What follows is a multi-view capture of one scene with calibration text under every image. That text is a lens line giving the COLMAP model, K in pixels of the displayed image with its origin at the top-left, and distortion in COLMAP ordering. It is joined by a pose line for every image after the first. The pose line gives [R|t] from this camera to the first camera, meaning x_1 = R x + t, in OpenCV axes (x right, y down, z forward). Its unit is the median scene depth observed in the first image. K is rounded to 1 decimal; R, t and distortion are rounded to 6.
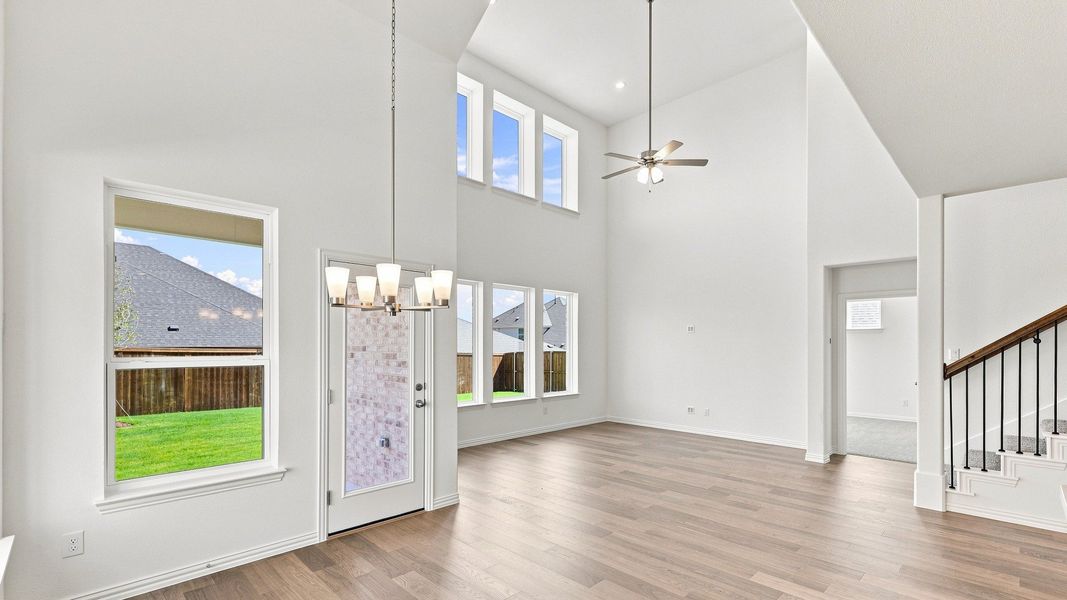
lens RADIAL K [[473.2, 0, 539.4], [0, 473.2, 336.8], [0, 0, 1]] dist [0.008463, -0.001403]
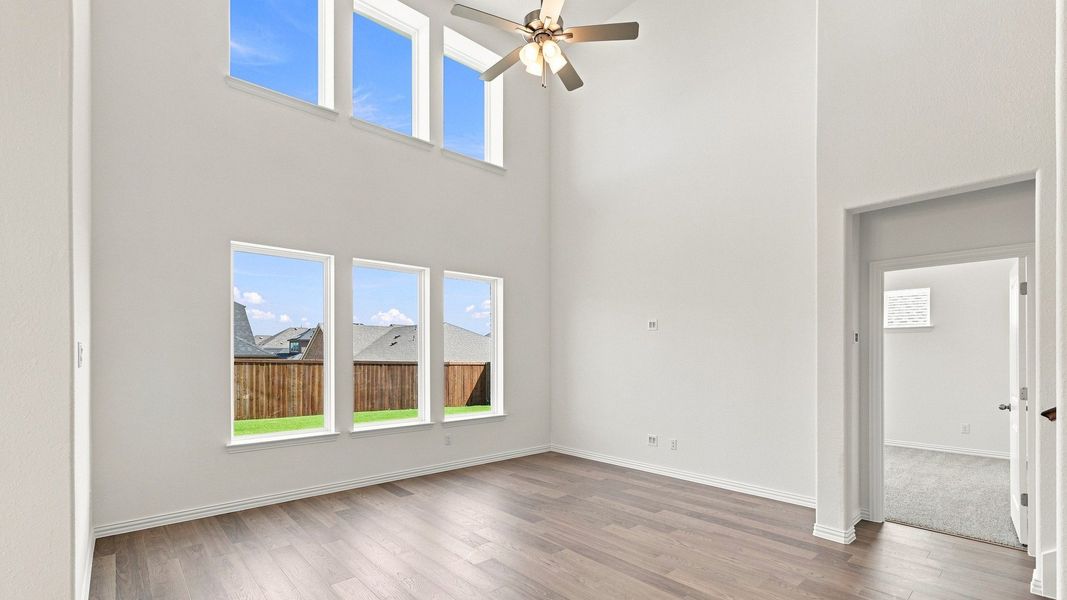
lens RADIAL K [[473.2, 0, 537.1], [0, 473.2, 350.5], [0, 0, 1]] dist [0.008463, -0.001403]
pose [[0.998501, -0.003694, -0.054608, 0.216616], [0.004124, 0.999961, 0.007764, 0.017374], [0.054577, -0.007977, 0.998478, 0.337876]]
